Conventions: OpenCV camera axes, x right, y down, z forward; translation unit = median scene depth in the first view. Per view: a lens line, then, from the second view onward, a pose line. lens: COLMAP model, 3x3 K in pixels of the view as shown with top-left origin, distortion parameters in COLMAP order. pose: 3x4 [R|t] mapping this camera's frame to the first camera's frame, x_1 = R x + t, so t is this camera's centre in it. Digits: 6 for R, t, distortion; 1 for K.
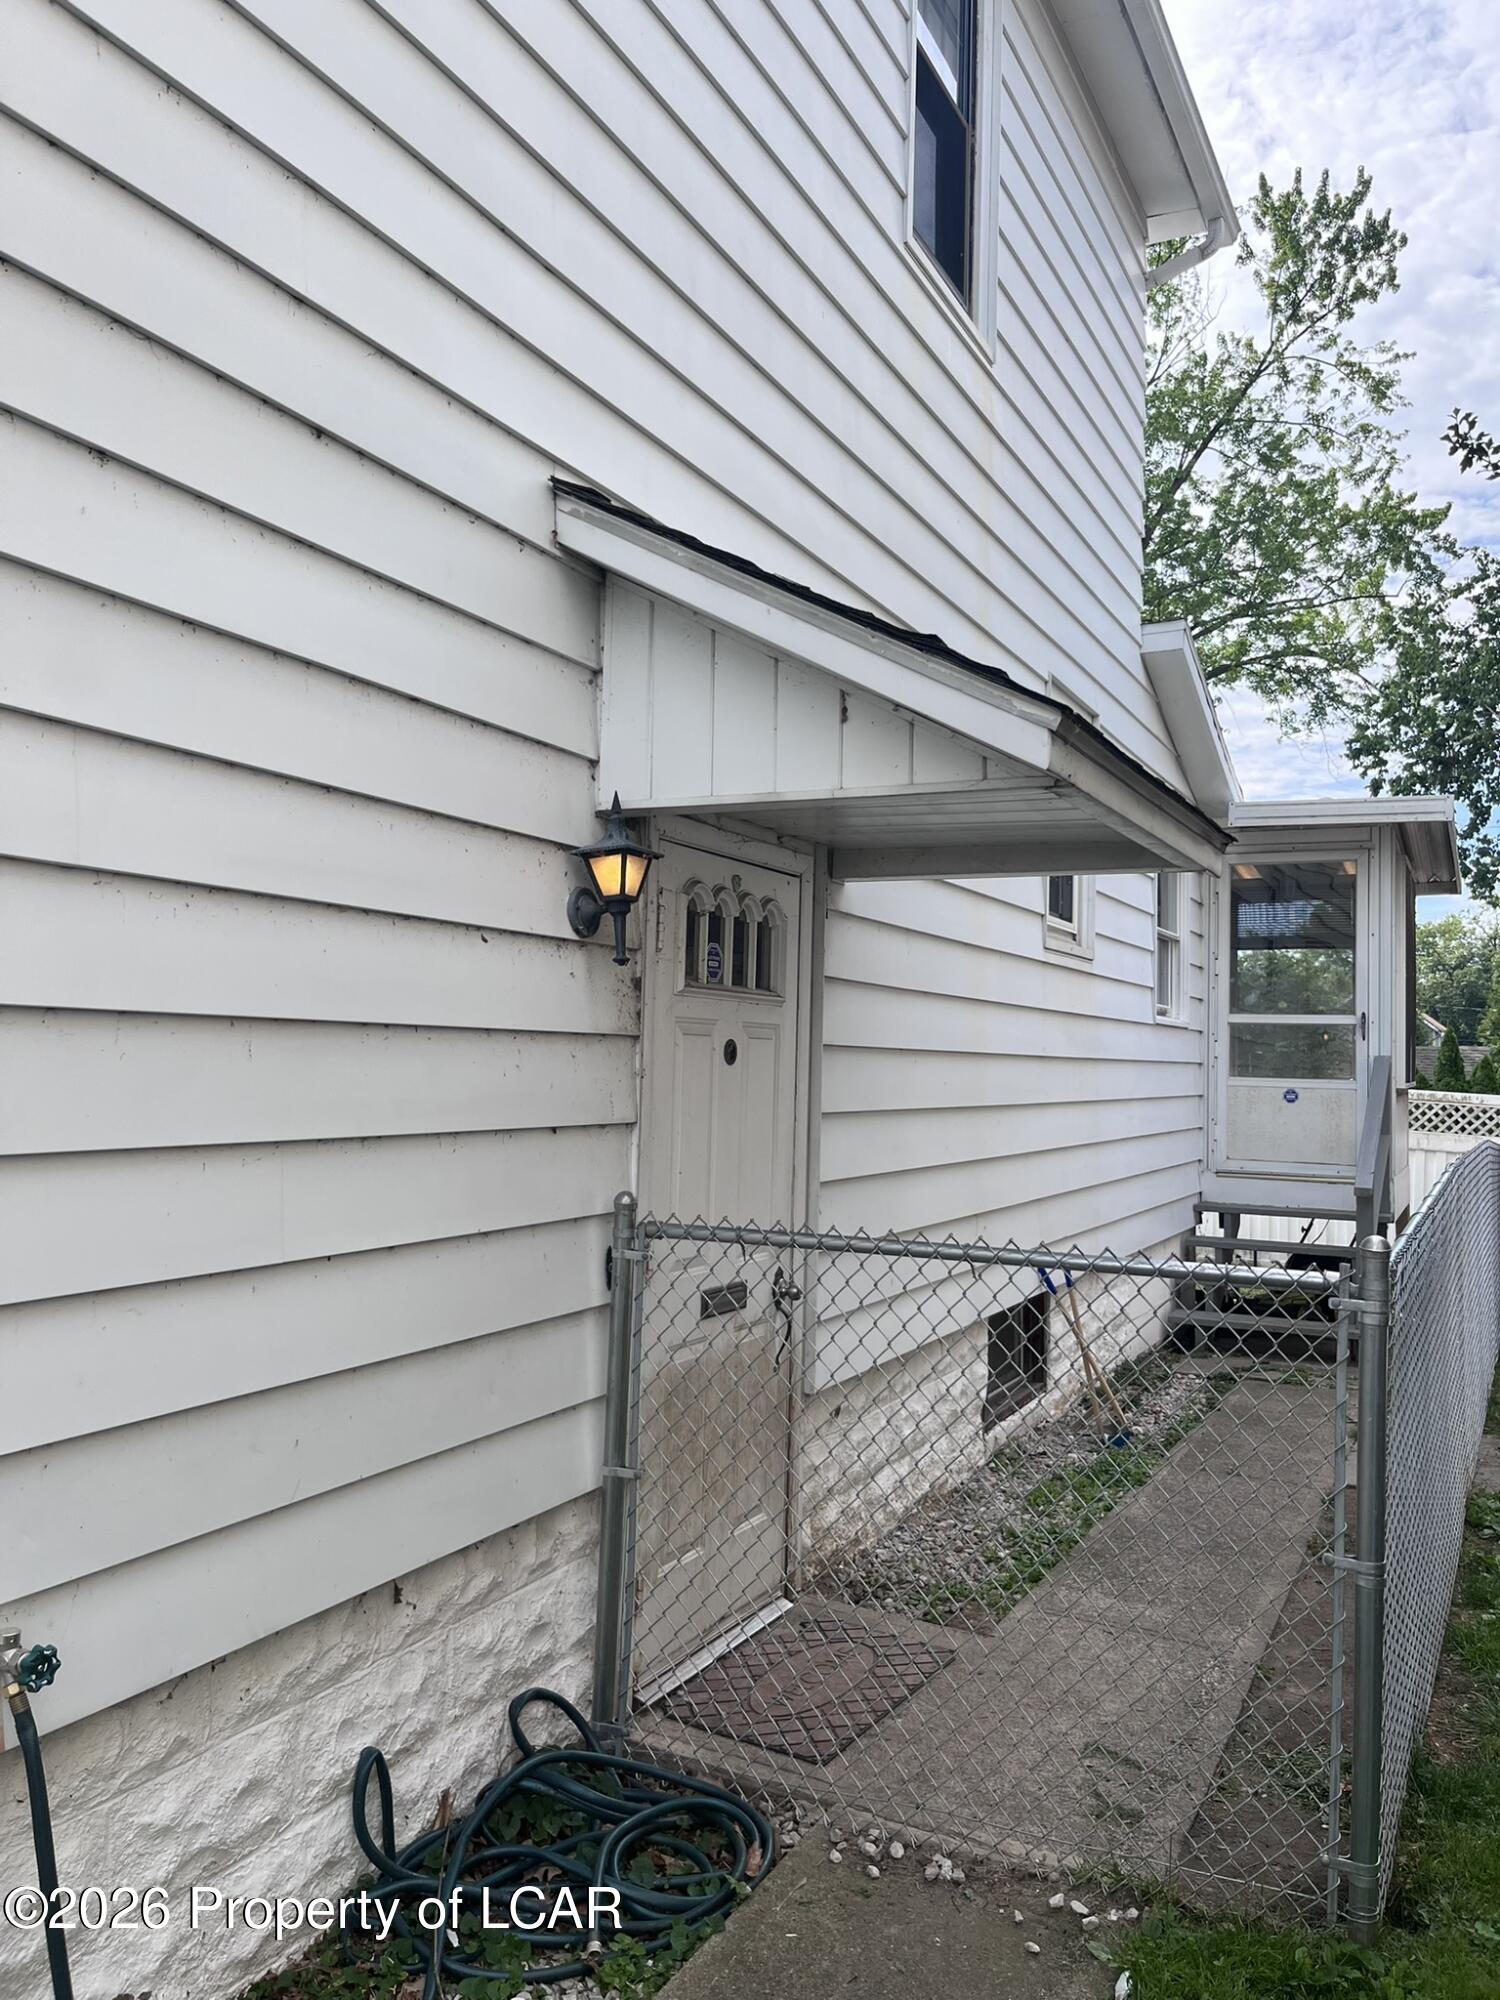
lens RADIAL K [[1540.4, 0, 744.0], [0, 1540.4, 1003.4], [0, 0, 1]] dist [0.061568, -0.094212]
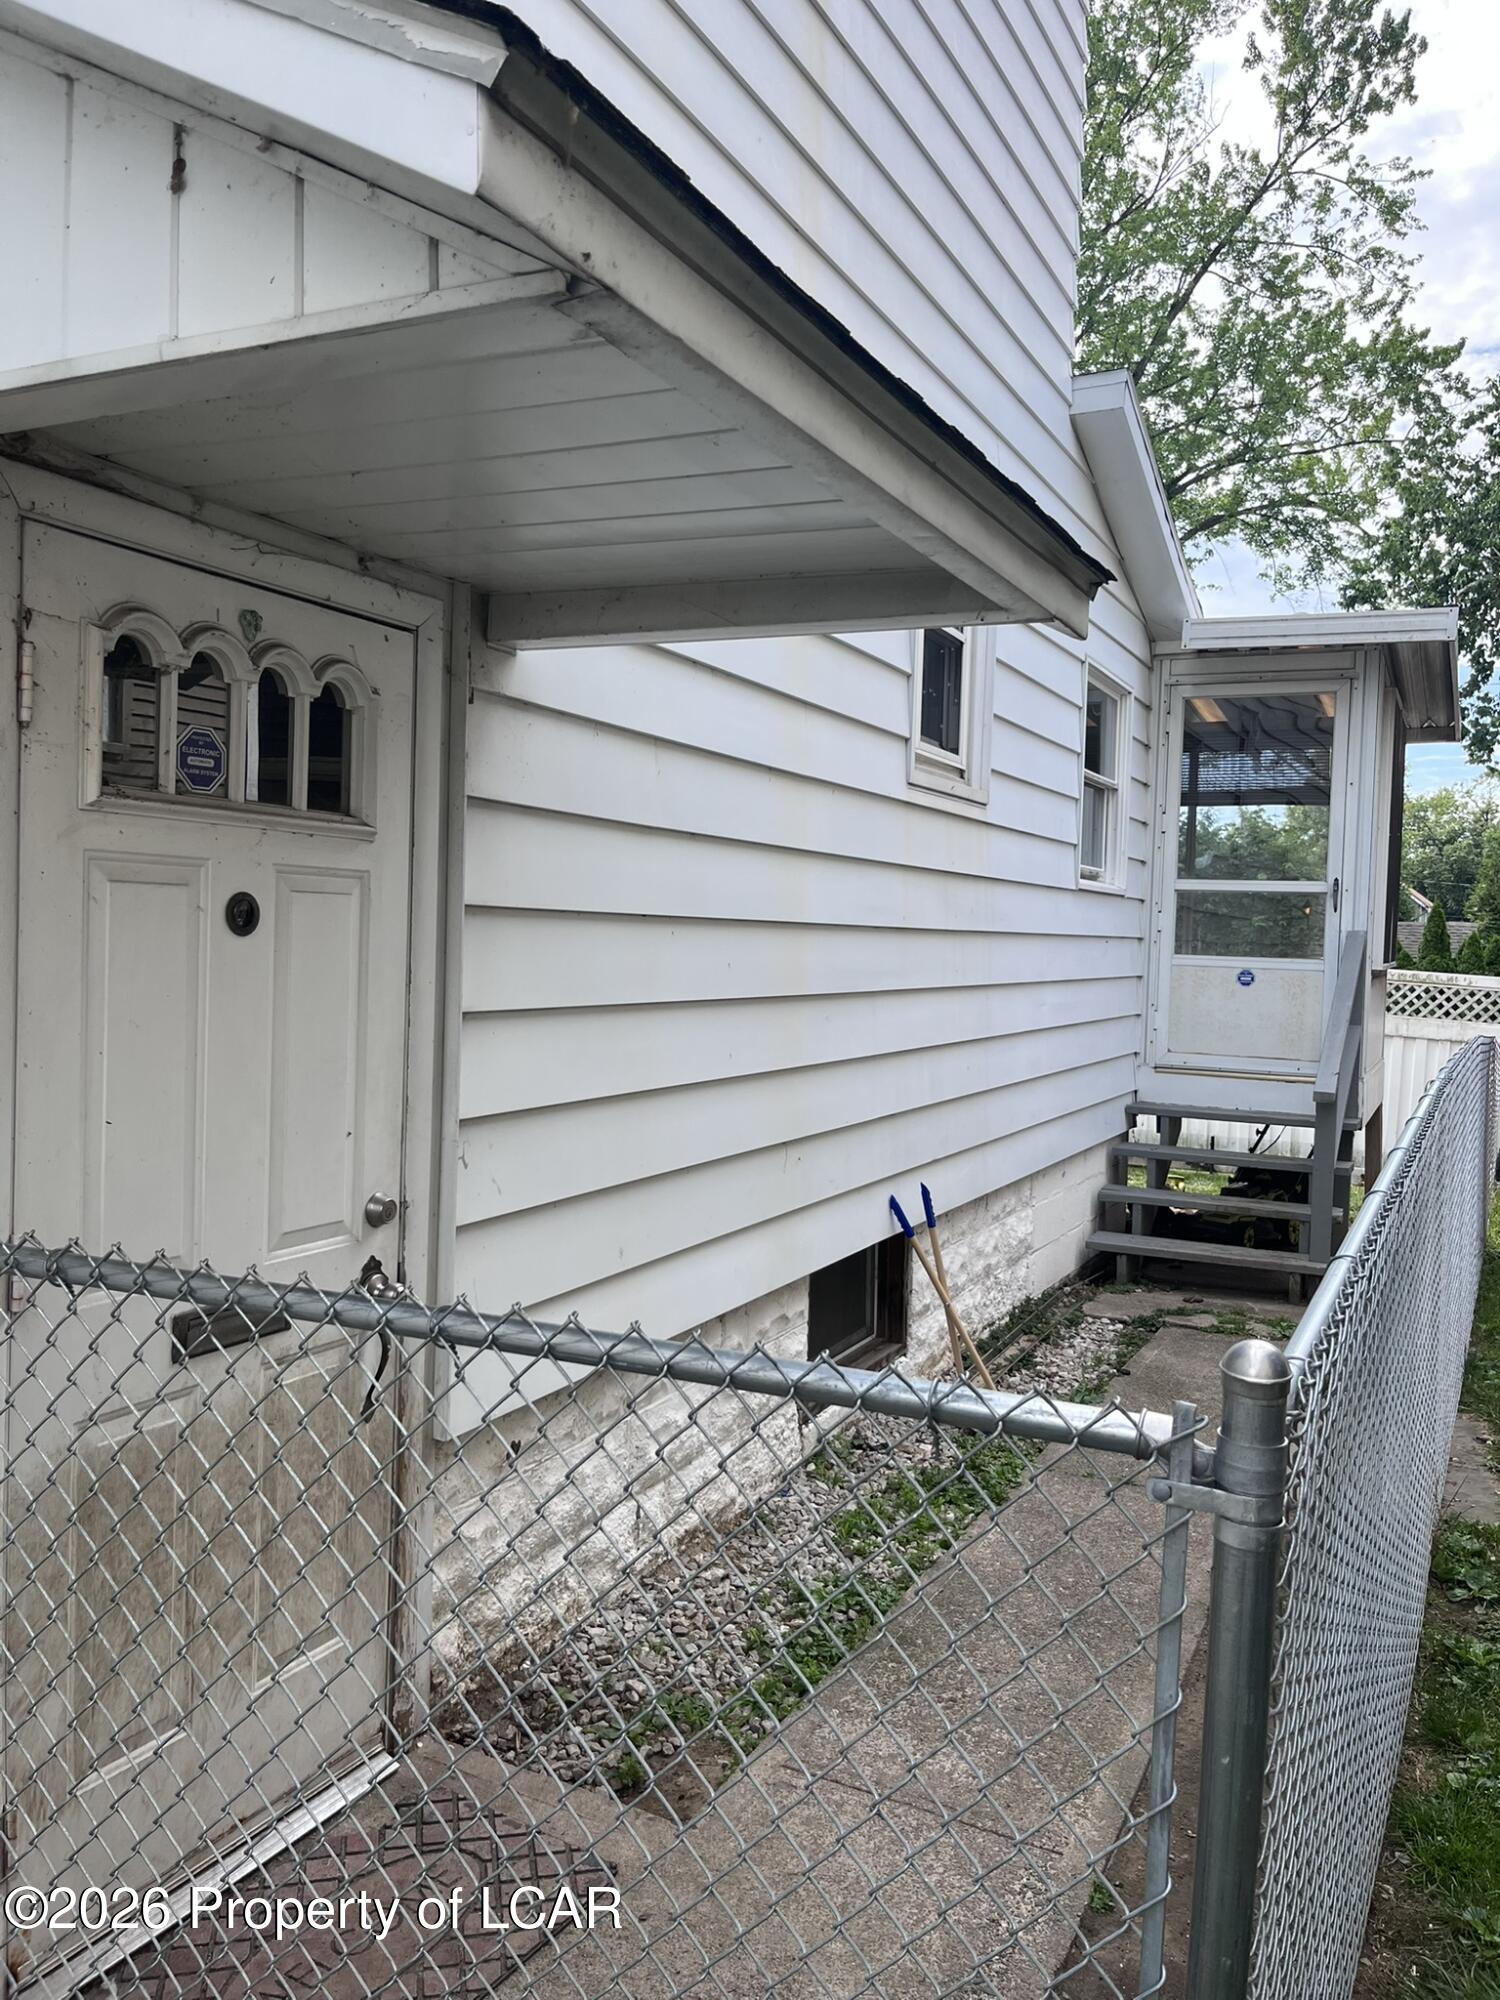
lens RADIAL K [[1540.4, 0, 747.4], [0, 1540.4, 1006.6], [0, 0, 1]] dist [0.061568, -0.094212]
pose [[0.999919, 0.008013, 0.009857, 0.080842], [-0.008823, 0.996331, 0.085126, 0.006652], [-0.009138, -0.085206, 0.996321, 0.179717]]
